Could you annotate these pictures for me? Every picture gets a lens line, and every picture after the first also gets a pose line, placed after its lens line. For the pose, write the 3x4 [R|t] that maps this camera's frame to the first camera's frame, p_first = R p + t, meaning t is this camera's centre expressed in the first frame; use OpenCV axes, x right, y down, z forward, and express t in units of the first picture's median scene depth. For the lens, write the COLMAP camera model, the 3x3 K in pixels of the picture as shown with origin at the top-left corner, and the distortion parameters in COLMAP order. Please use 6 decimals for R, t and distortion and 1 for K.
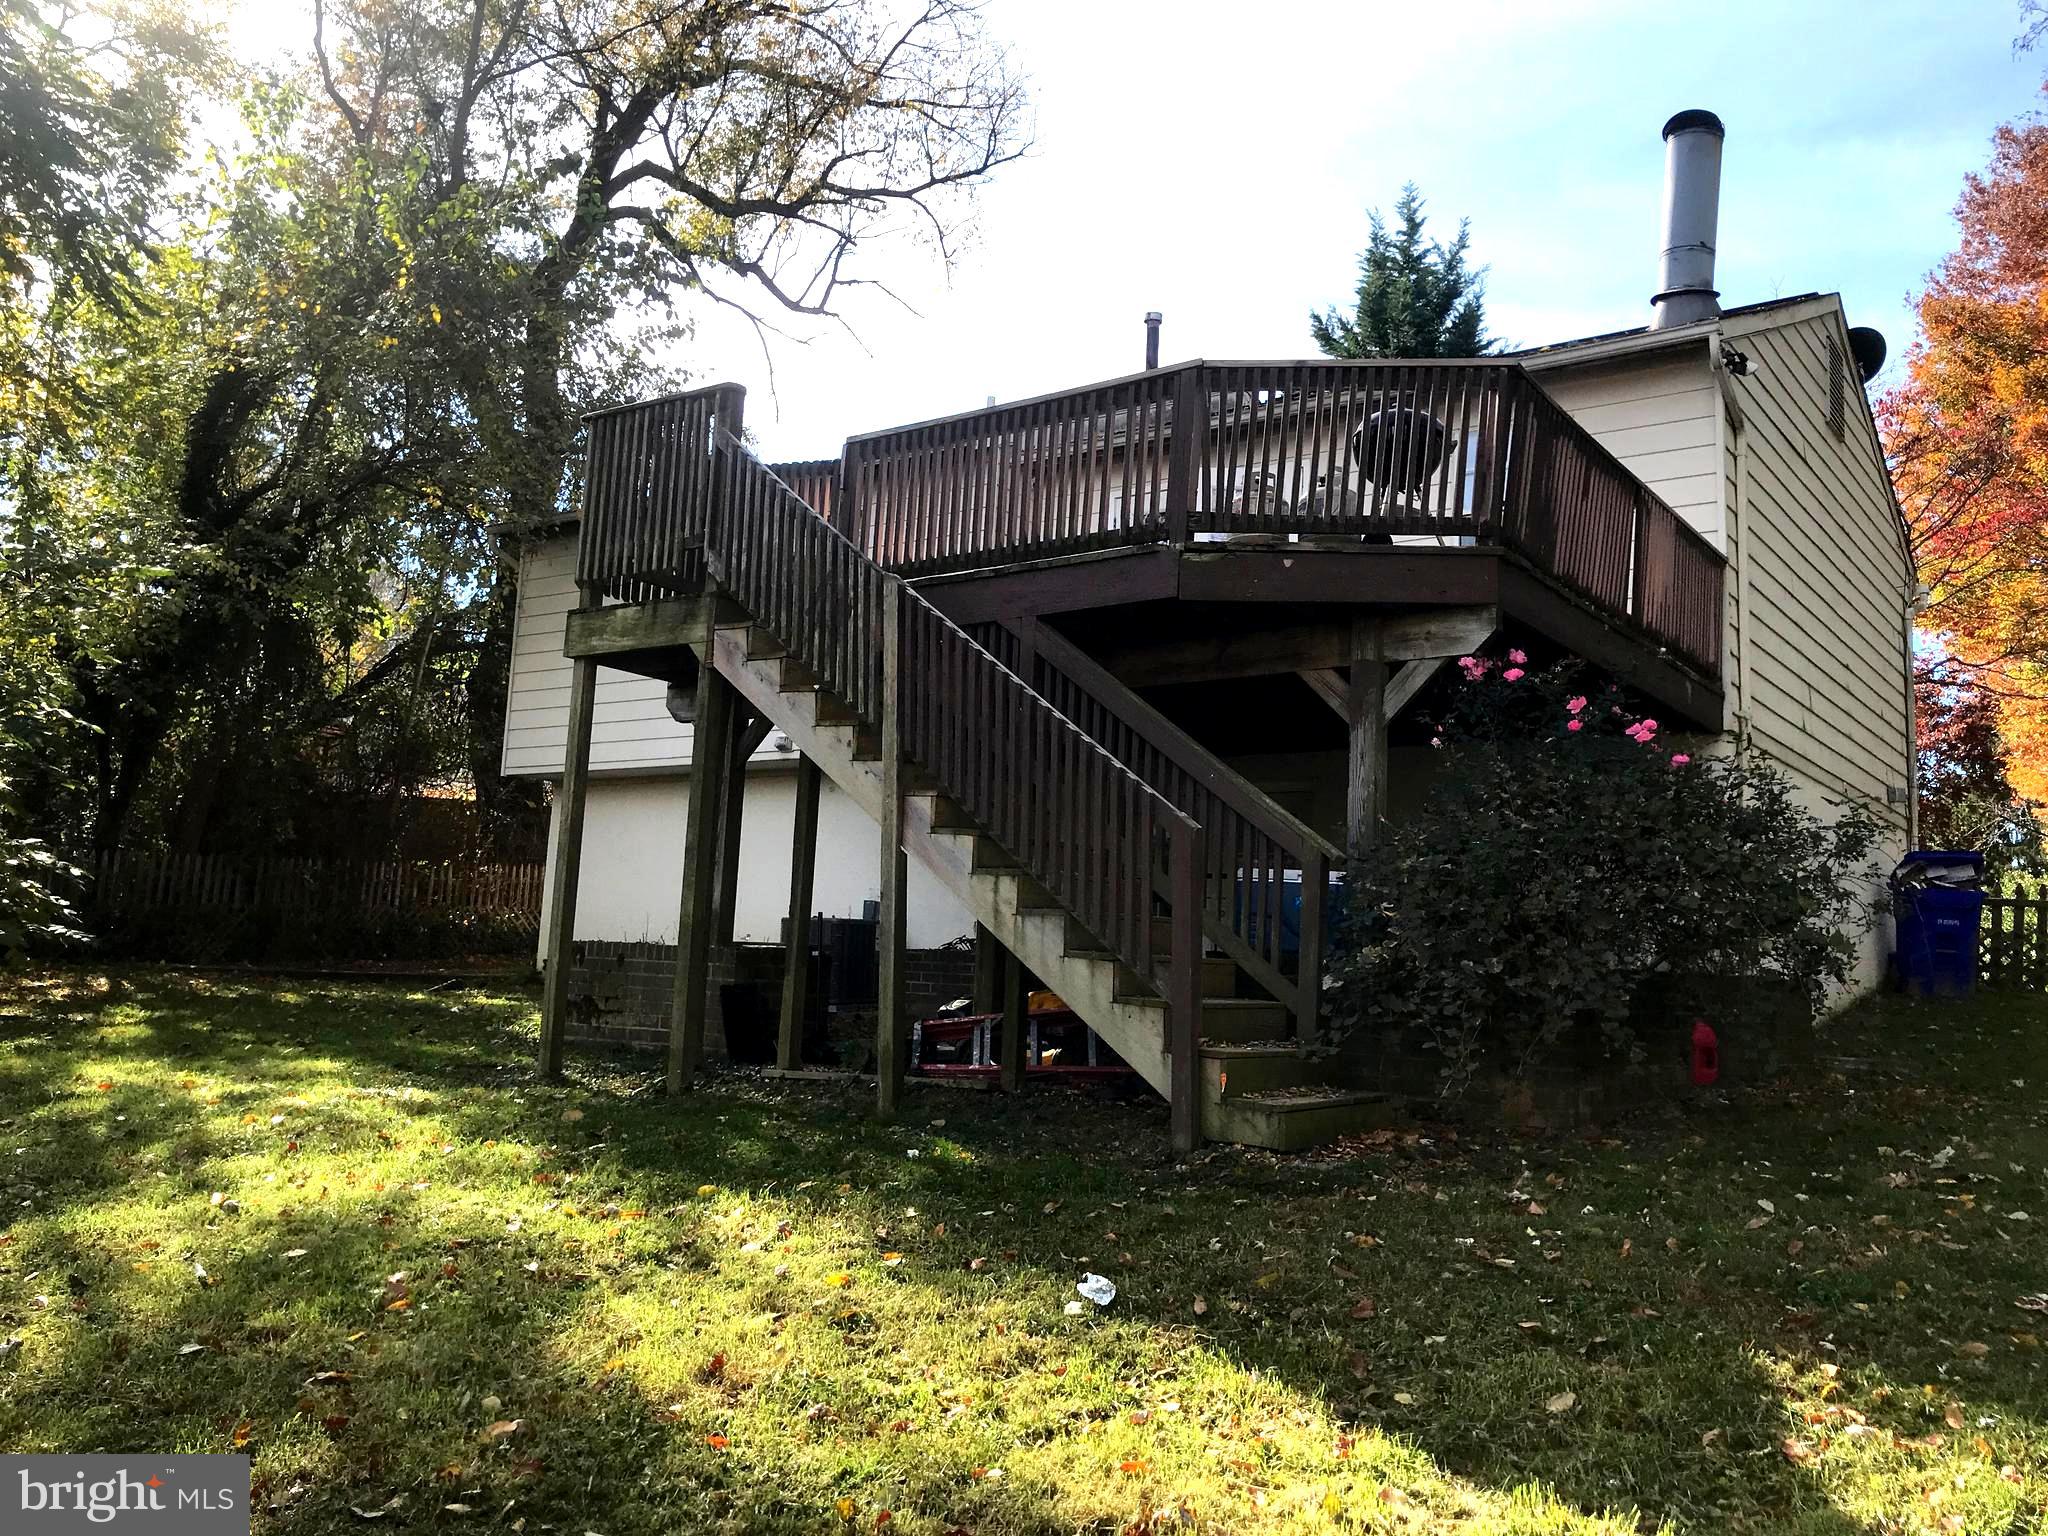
lens RADIAL K [[1693.8, 0, 1024.0], [0, 1693.8, 768.0], [0, 0, 1]] dist [0.002552, 0.001332]
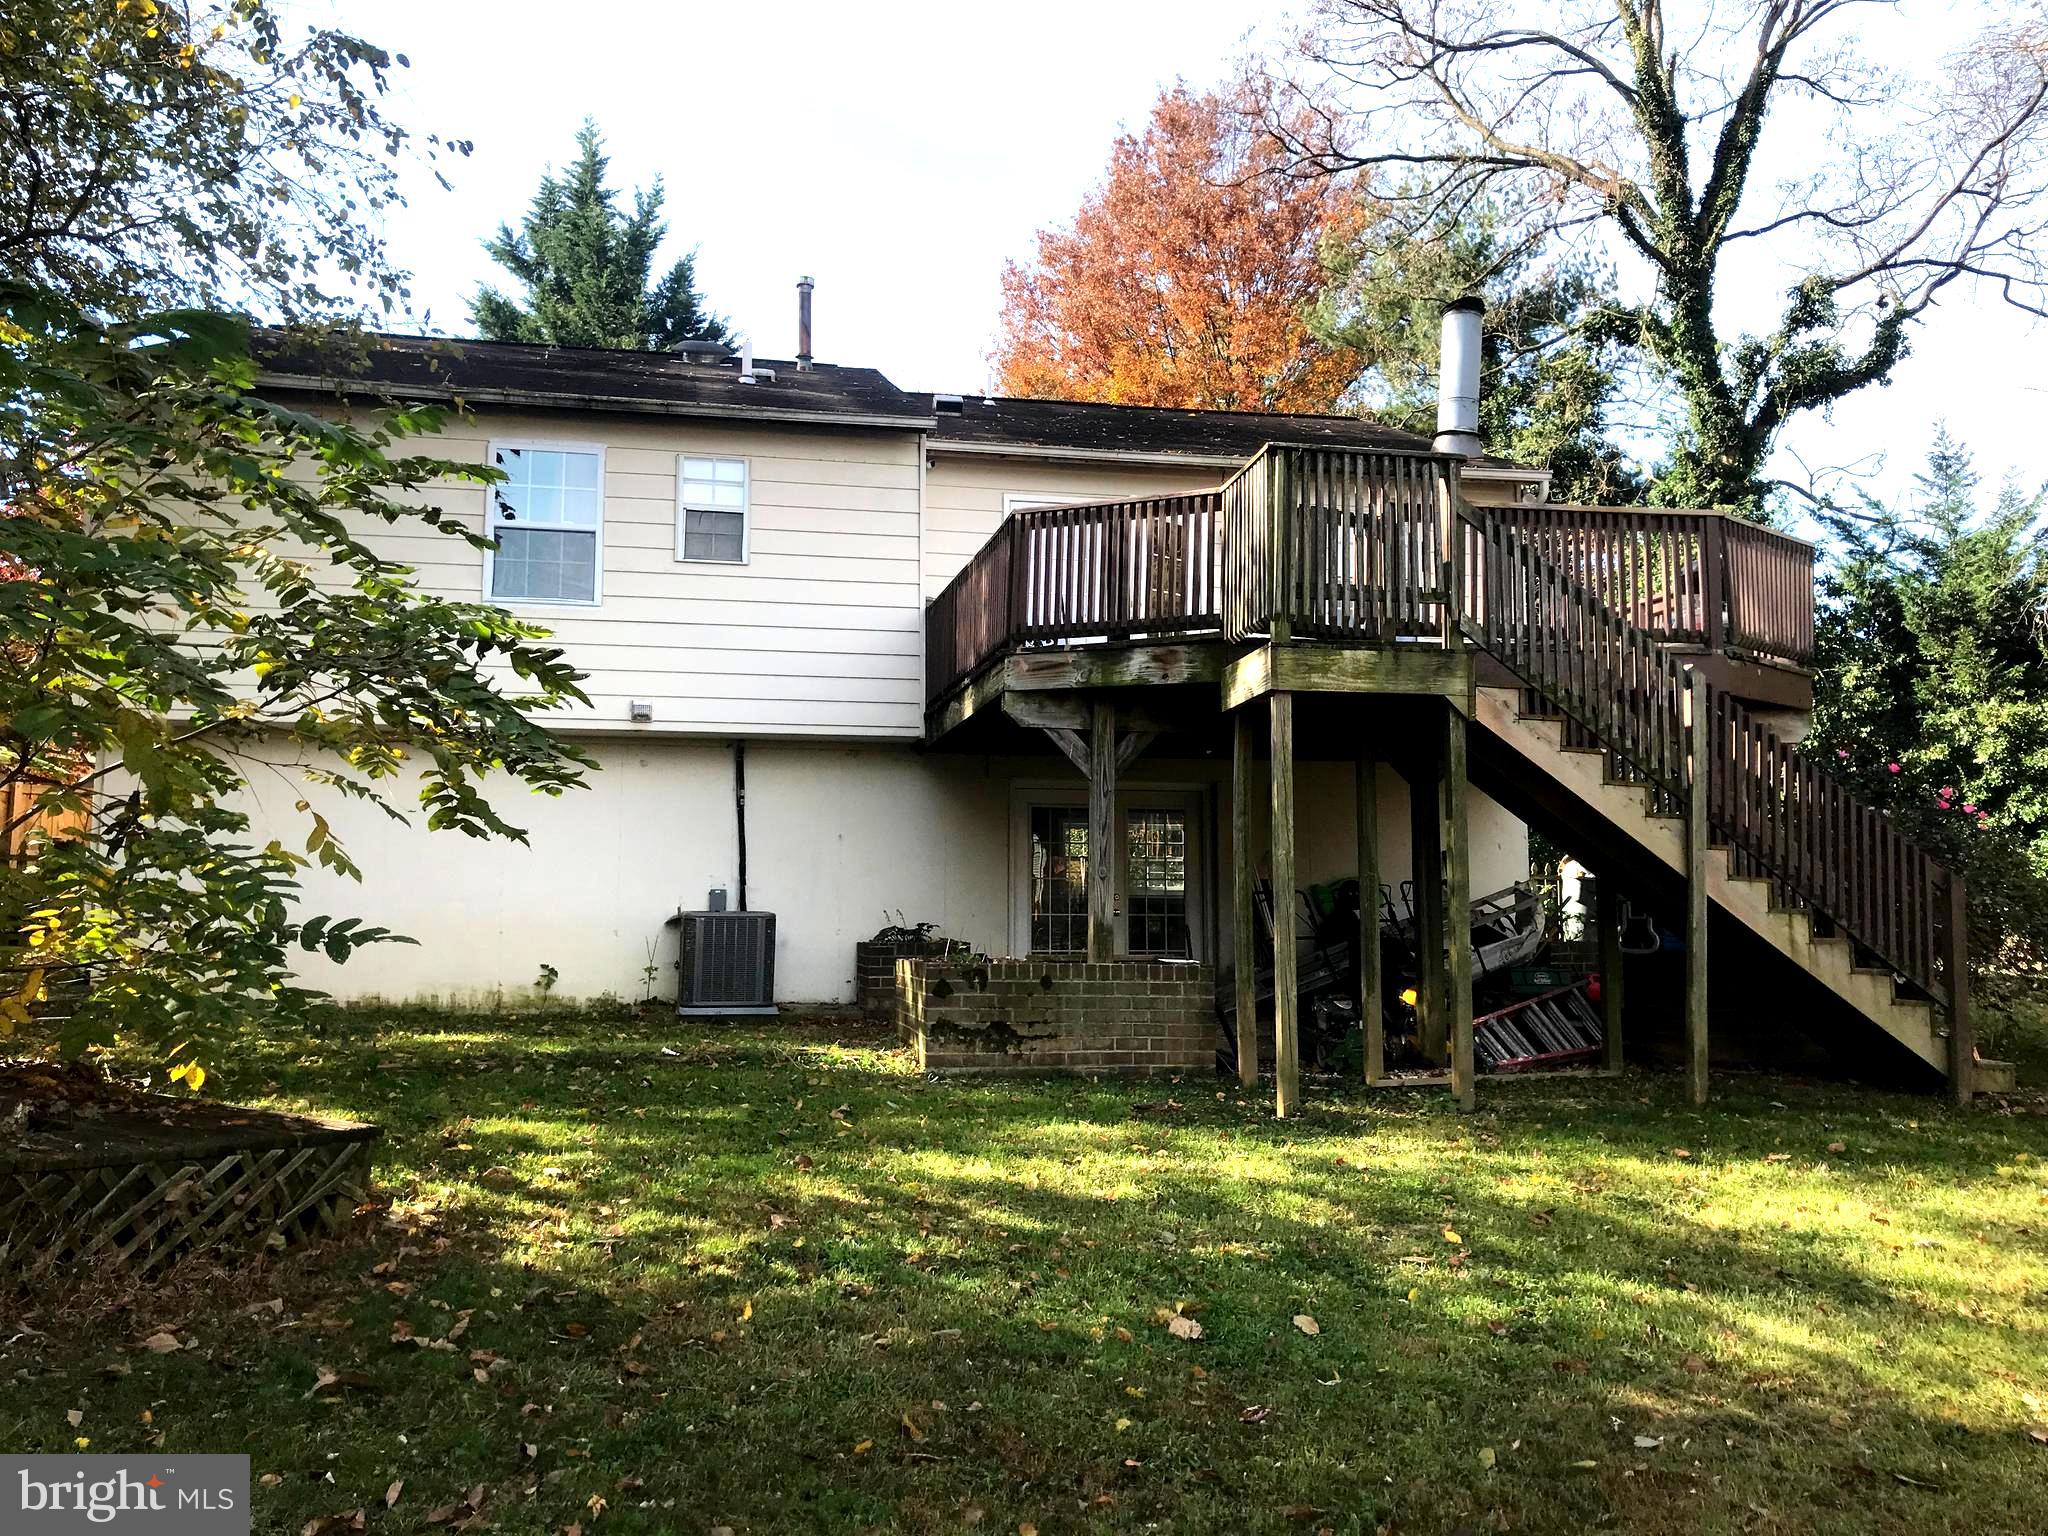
lens RADIAL K [[1646.1, 0, 1024.0], [0, 1646.1, 768.0], [0, 0, 1]] dist [-0.001547, -0.001226]
pose [[0.688243, 0.019246, 0.725225, -1.087216], [-0.064210, 0.997341, 0.034469, -0.044469], [-0.722634, -0.070290, 0.687648, 0.452079]]
